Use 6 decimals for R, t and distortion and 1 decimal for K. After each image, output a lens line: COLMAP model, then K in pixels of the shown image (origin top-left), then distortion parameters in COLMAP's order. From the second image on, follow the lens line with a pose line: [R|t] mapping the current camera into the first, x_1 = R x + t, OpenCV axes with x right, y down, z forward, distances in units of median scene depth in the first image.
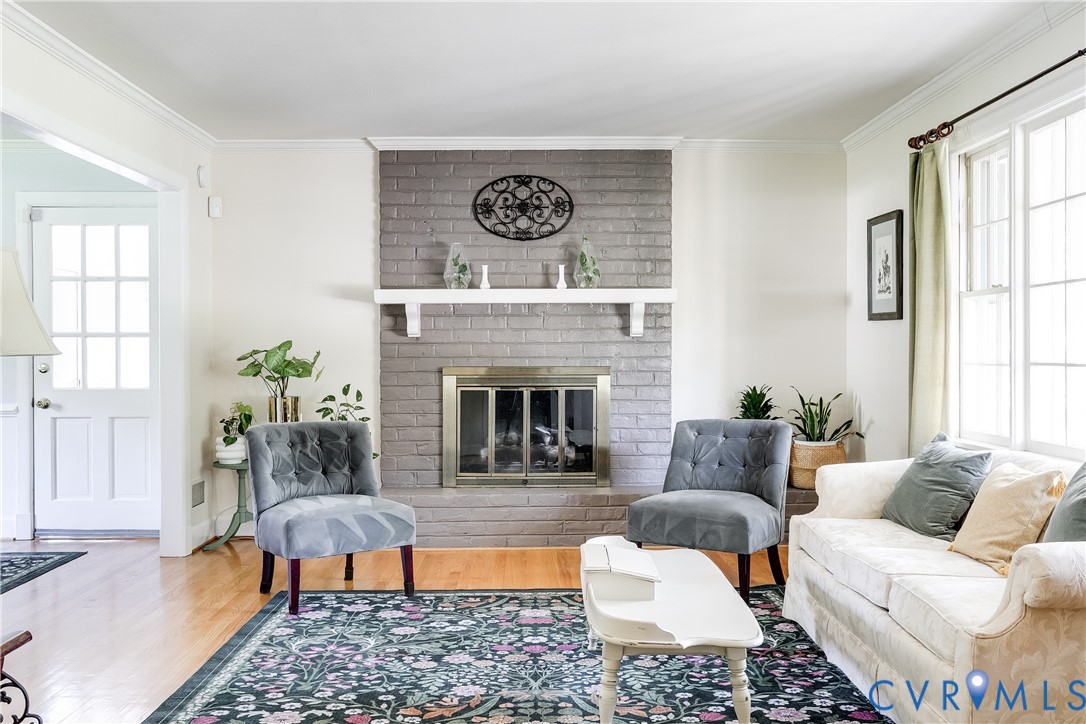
lens RADIAL K [[1037.4, 0, 546.3], [0, 1037.4, 362.4], [0, 0, 1]] dist [0.016072, 0.000000]
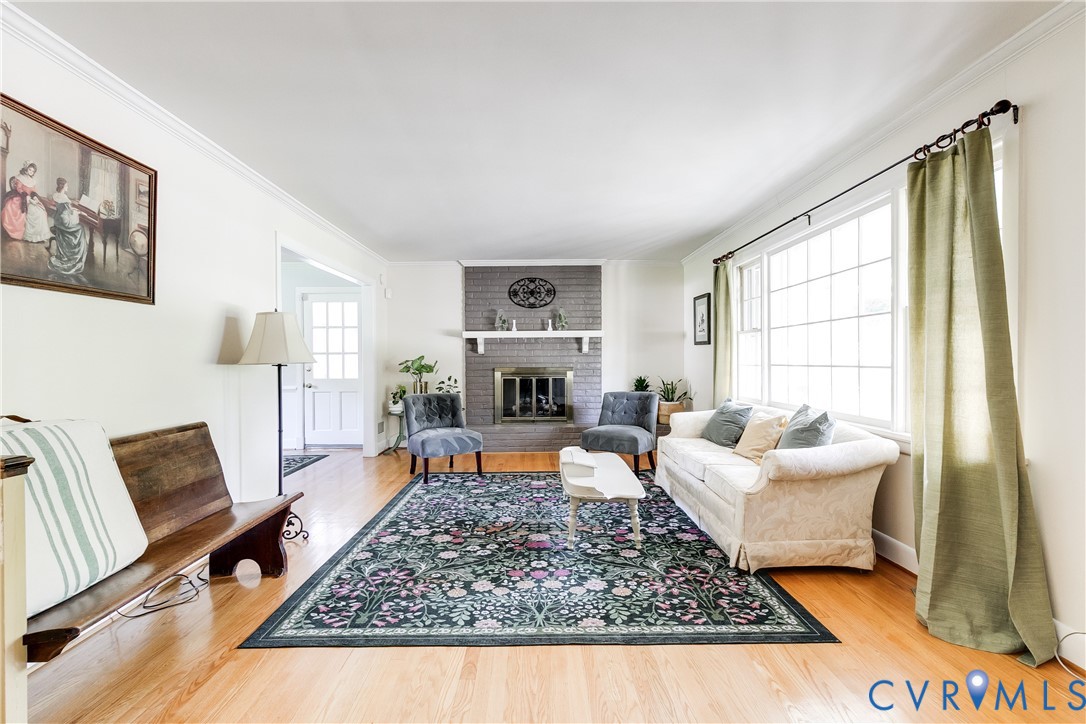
lens RADIAL K [[484.1, 0, 539.1], [0, 484.1, 367.5], [0, 0, 1]] dist [0.009485, -0.001630]
pose [[0.999957, -0.004208, -0.008300, -0.000183], [0.004245, 0.999982, 0.004355, -0.000024], [0.008282, -0.004390, 0.999956, 0.005032]]
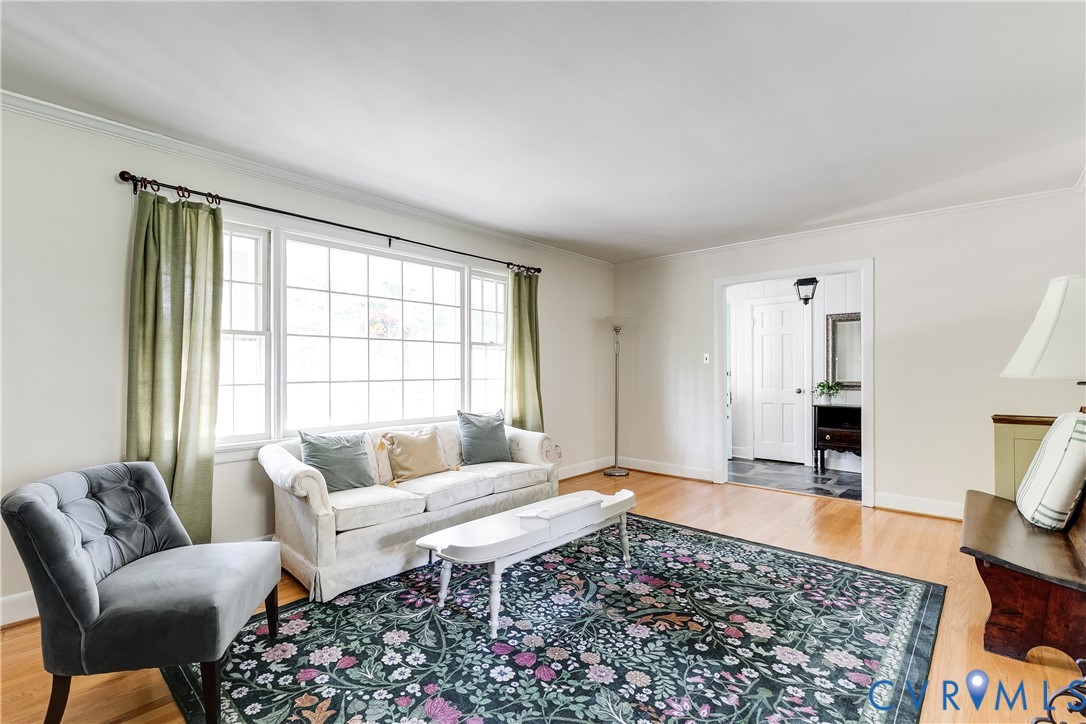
lens RADIAL K [[484.1, 0, 549.0], [0, 484.1, 355.3], [0, 0, 1]] dist [0.009485, -0.001630]
pose [[-0.731031, 0.021826, 0.681995, -0.304661], [0.008356, 0.999700, -0.023036, -0.017153], [-0.682293, -0.011141, -0.730994, 1.105634]]
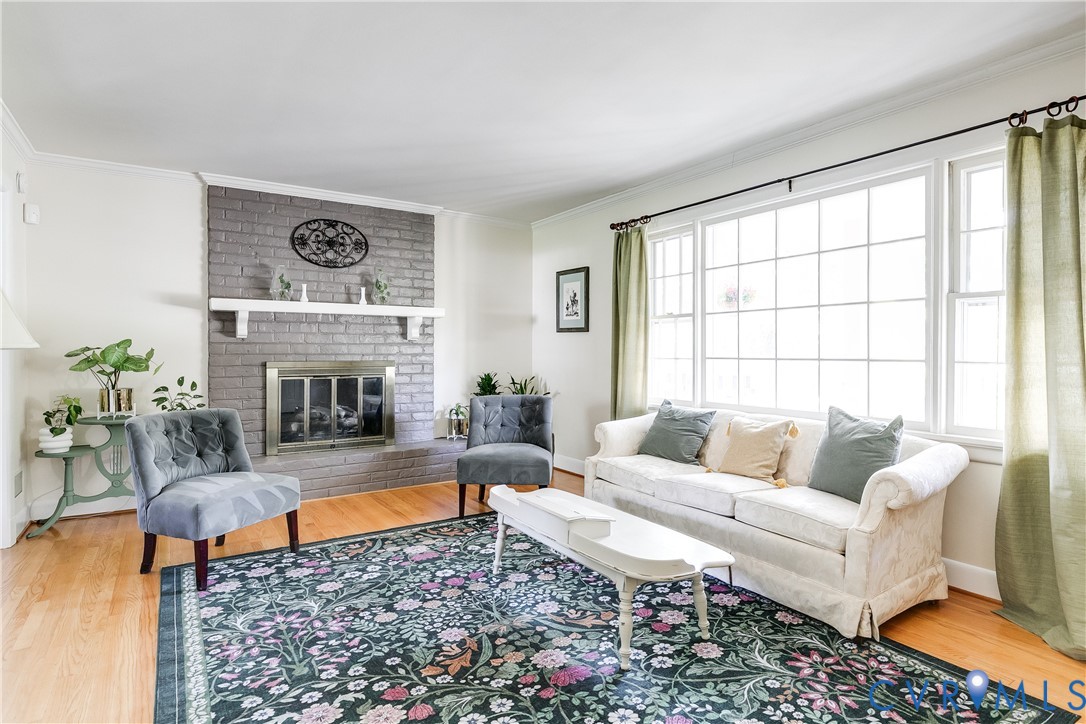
lens RADIAL K [[575.5, 0, 537.8], [0, 575.5, 357.6], [0, 0, 1]] dist [0.001128, 0.000061]
pose [[0.847297, -0.001893, 0.531116, -0.257805], [0.001966, 0.999998, 0.000428, -0.000412], [-0.531116, 0.000681, 0.847299, 0.295488]]
